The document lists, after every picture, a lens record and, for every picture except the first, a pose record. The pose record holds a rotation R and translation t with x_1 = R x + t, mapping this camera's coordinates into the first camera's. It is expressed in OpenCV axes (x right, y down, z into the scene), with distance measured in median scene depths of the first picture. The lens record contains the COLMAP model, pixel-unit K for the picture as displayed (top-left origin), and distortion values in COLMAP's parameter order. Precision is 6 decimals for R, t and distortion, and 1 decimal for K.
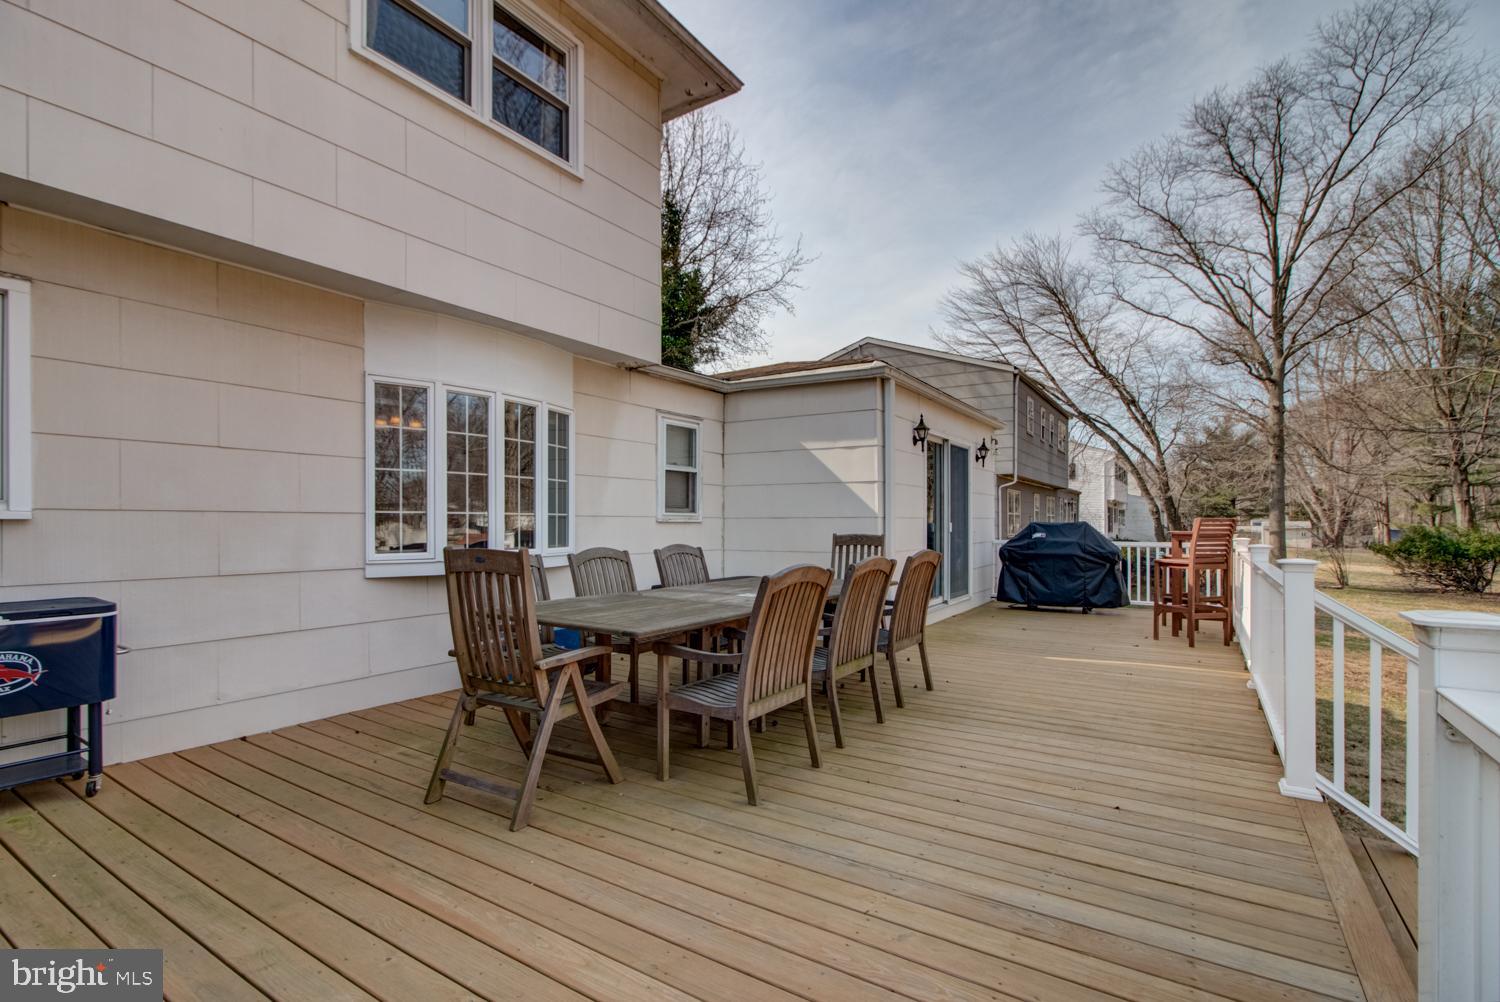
lens RADIAL K [[693.0, 0, 748.0], [0, 693.0, 481.4], [0, 0, 1]] dist [-0.003497, 0.001493]
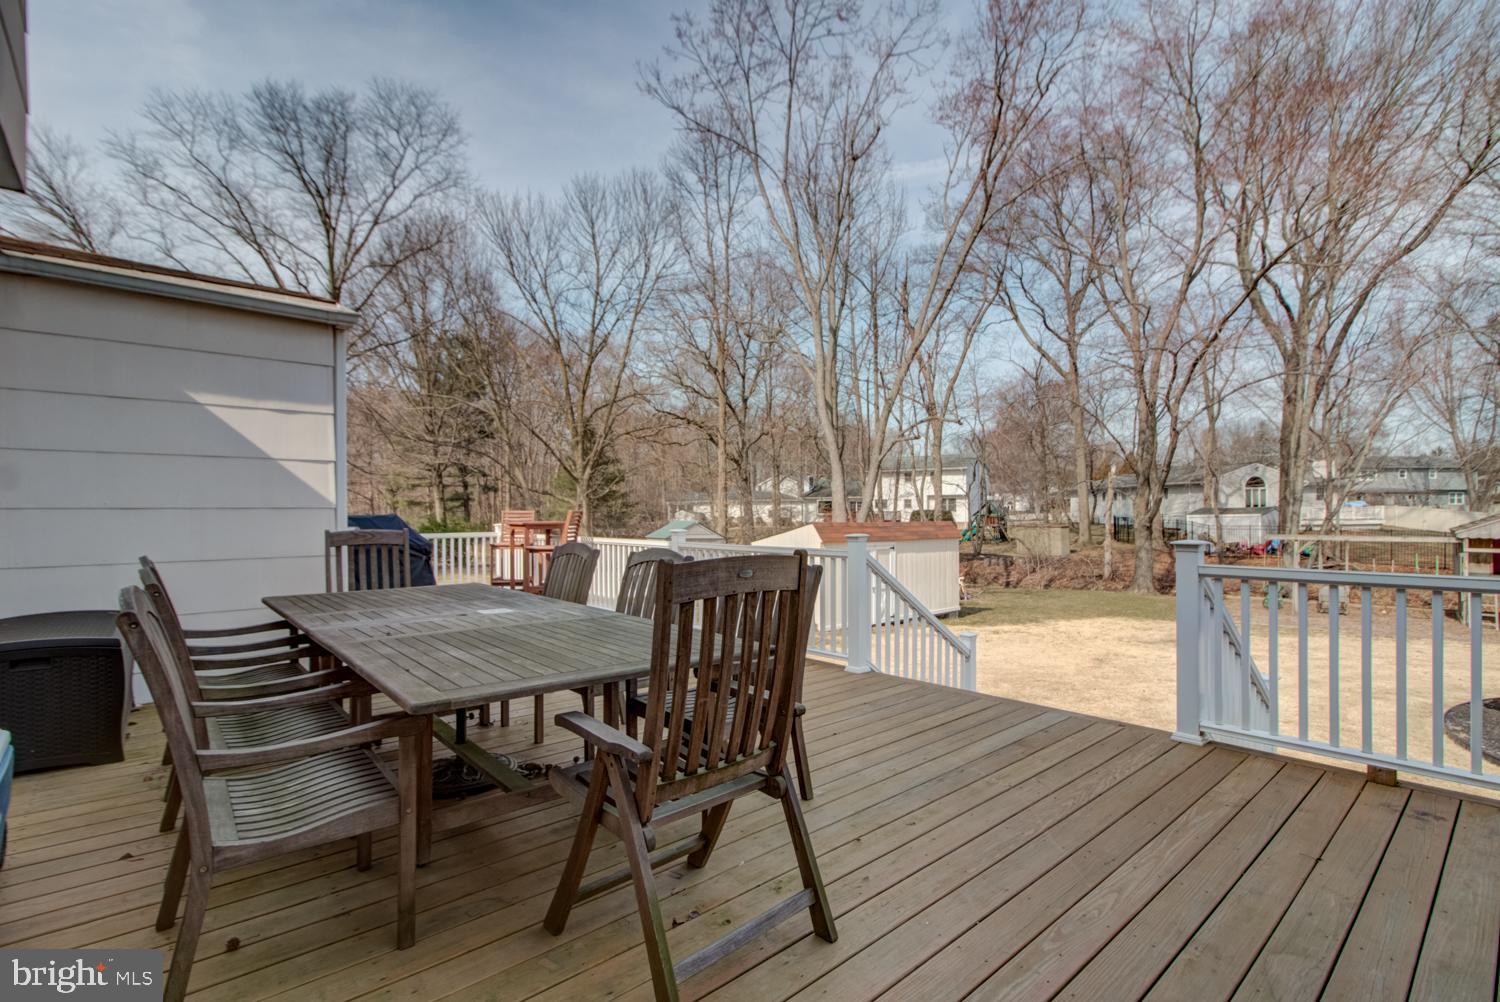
lens RADIAL K [[689.6, 0, 745.5], [0, 689.6, 515.4], [0, 0, 1]] dist [-0.036738, 0.018742]
pose [[0.279645, -0.002036, 0.960101, -0.076850], [-0.054982, 0.998323, 0.018132, 0.003938], [-0.958528, -0.057858, 0.279064, 0.067059]]
